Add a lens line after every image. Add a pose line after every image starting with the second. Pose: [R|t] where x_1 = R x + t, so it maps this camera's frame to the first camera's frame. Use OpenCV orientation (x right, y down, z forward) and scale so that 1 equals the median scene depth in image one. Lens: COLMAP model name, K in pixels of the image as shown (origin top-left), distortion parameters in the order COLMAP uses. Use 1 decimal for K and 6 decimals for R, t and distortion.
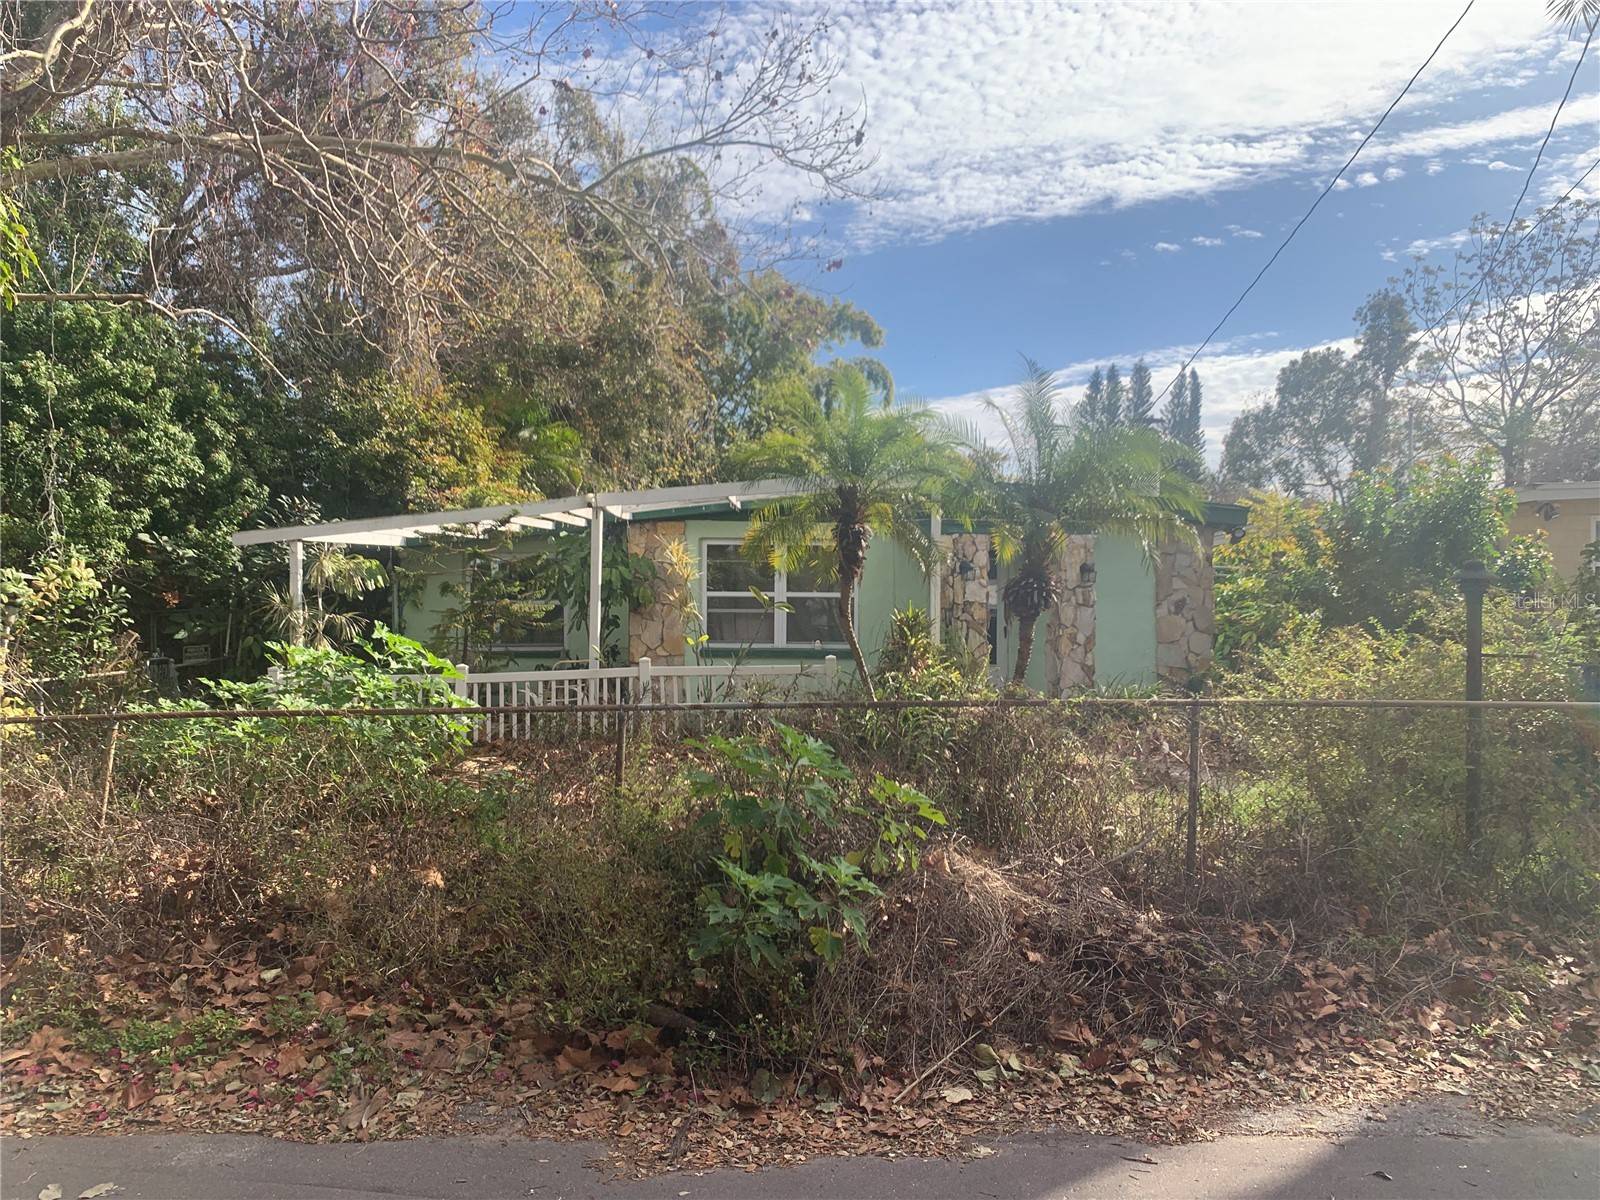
lens RADIAL K [[1230.1, 0, 805.7], [0, 1230.1, 589.2], [0, 0, 1]] dist [0.030331, -0.030338]
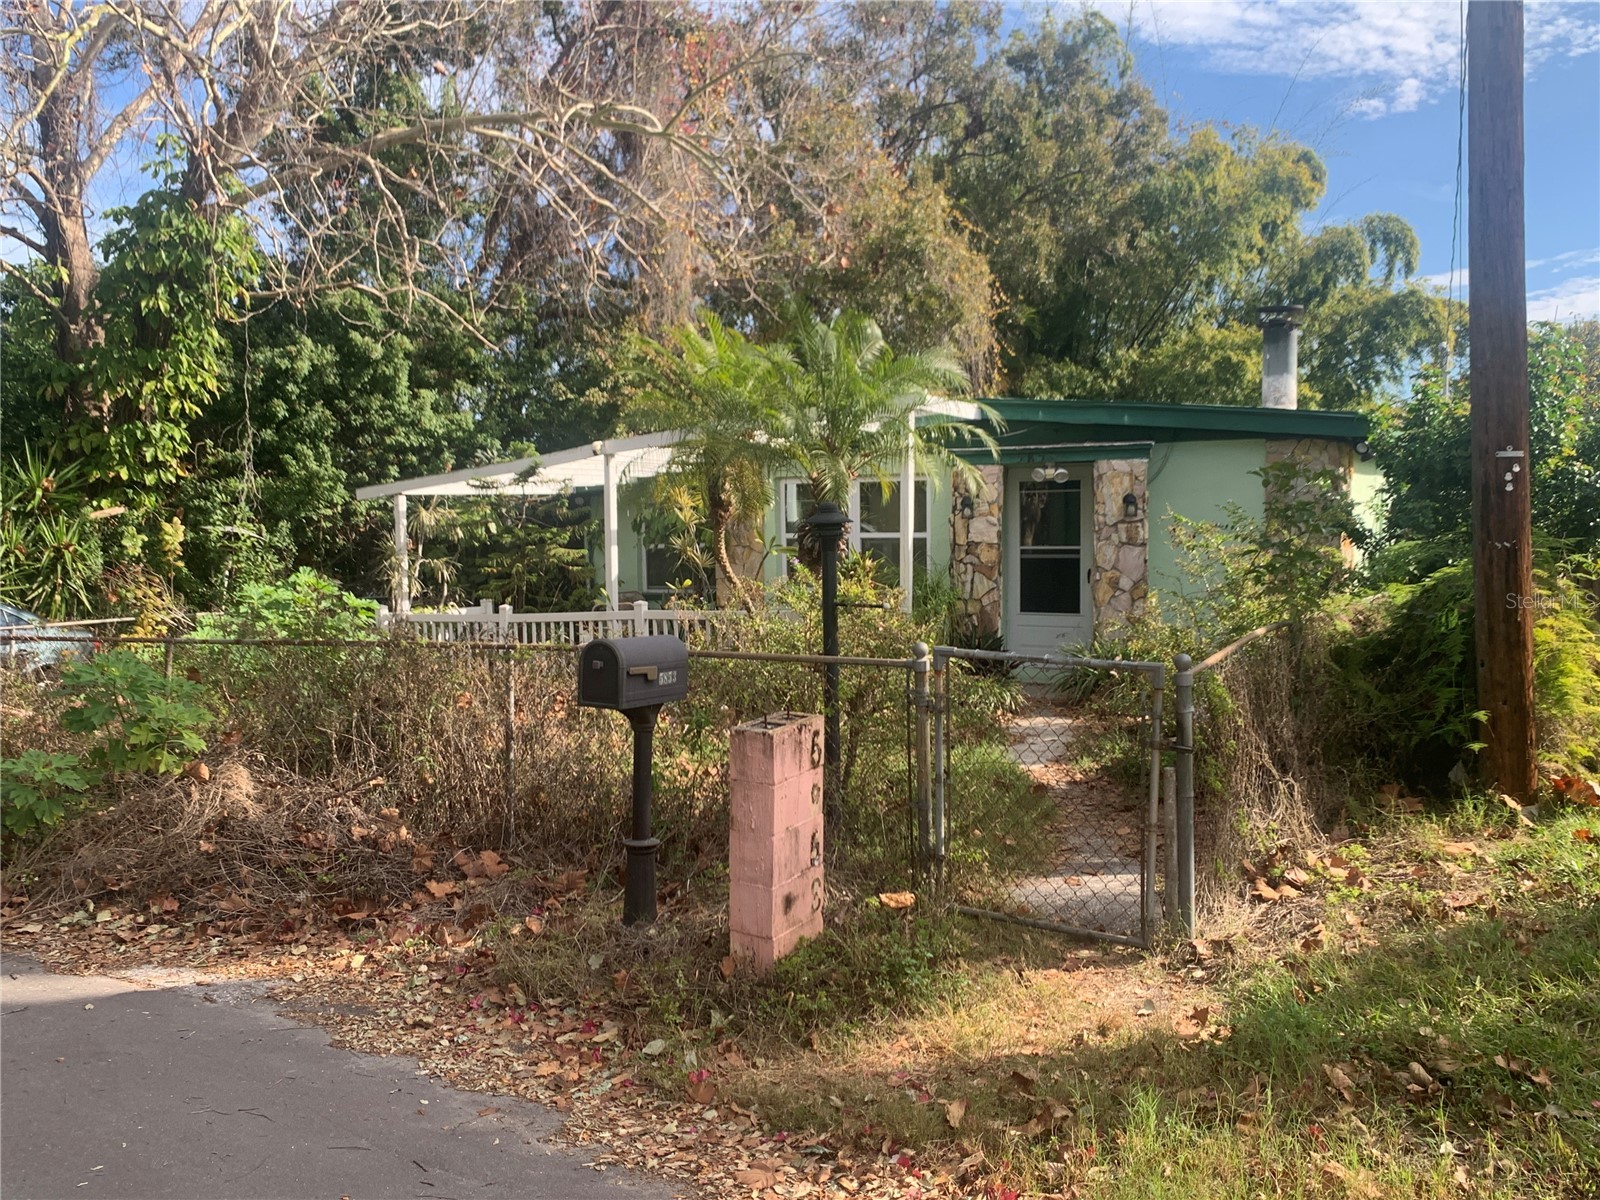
lens RADIAL K [[1453.6, 0, 805.1], [0, 1453.6, 598.4], [0, 0, 1]] dist [0.026318, -0.028972]
pose [[0.866641, 0.007424, -0.498878, 0.573417], [0.020369, 0.998529, 0.050245, -0.004500], [0.498517, -0.053706, 0.865215, 0.033885]]
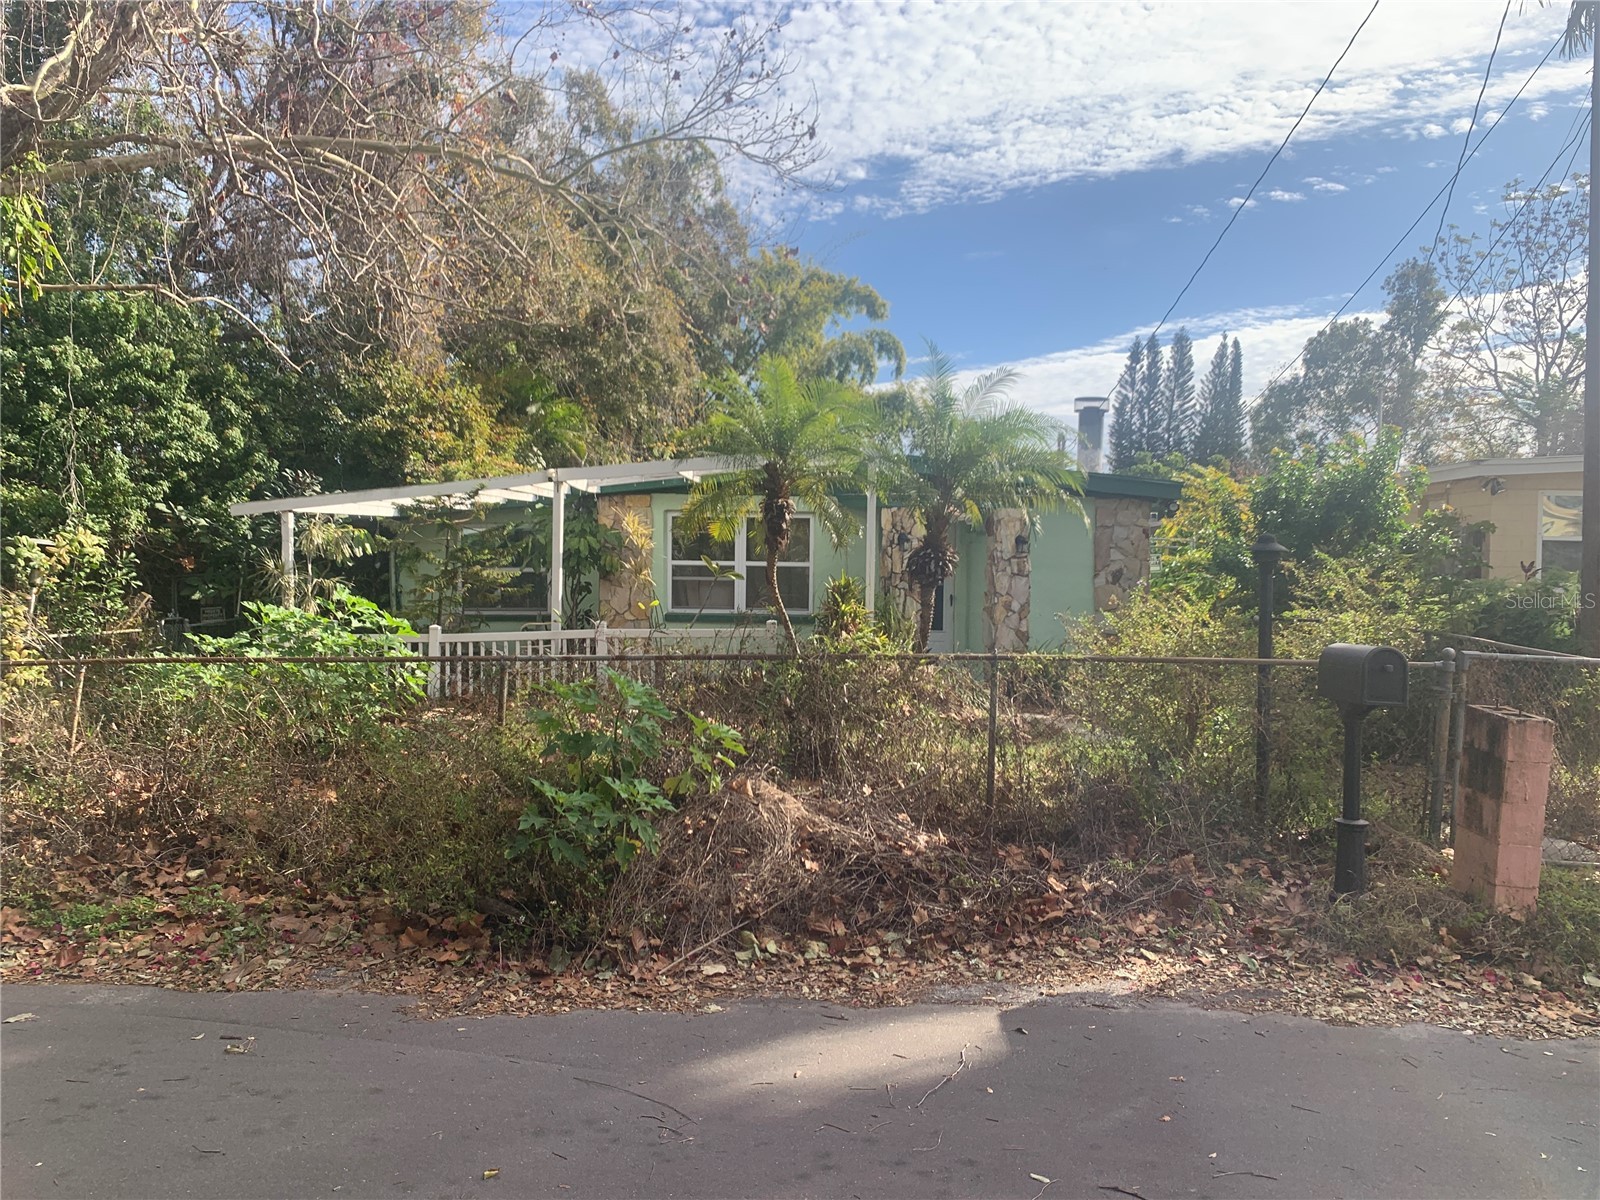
lens RADIAL K [[1230.1, 0, 793.0], [0, 1230.1, 595.5], [0, 0, 1]] dist [0.030331, -0.030338]
pose [[0.998602, 0.006347, -0.052486, 0.094610], [-0.004753, 0.999526, 0.030430, -0.000222], [0.052654, -0.030138, 0.998158, -0.075335]]
